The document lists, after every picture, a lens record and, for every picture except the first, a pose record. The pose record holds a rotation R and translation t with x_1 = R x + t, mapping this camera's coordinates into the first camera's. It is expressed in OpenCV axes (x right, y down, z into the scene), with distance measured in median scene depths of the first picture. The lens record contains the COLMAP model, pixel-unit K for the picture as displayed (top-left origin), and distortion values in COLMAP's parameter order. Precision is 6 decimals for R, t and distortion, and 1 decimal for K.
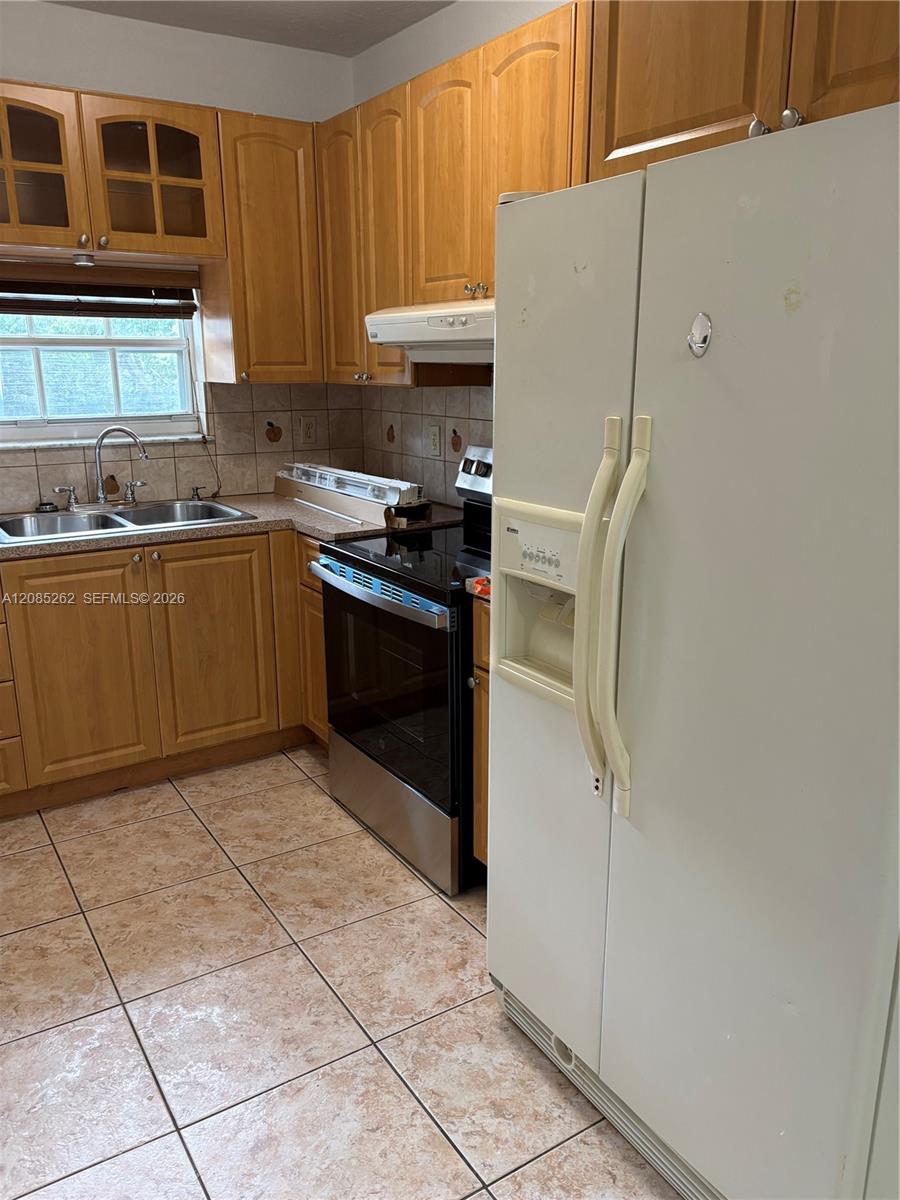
lens RADIAL K [[928.6, 0, 454.7], [0, 928.6, 600.4], [0, 0, 1]] dist [0.056751, -0.067091]
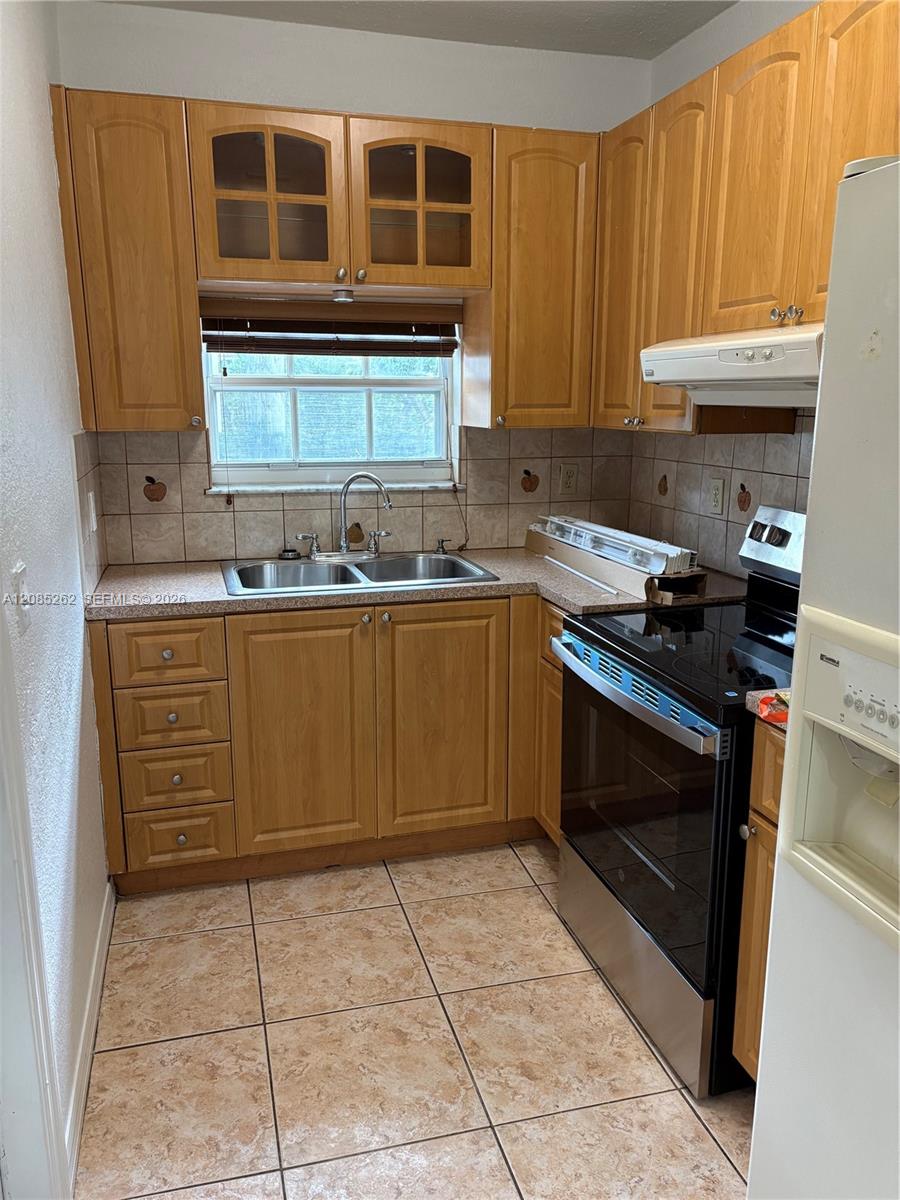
lens RADIAL K [[928.6, 0, 444.6], [0, 928.6, 605.8], [0, 0, 1]] dist [0.056751, -0.067091]
pose [[0.954544, 0.068834, -0.290014, -0.005338], [-0.078219, 0.996718, -0.020880, -0.044473], [0.287625, 0.042616, 0.956795, 0.156013]]
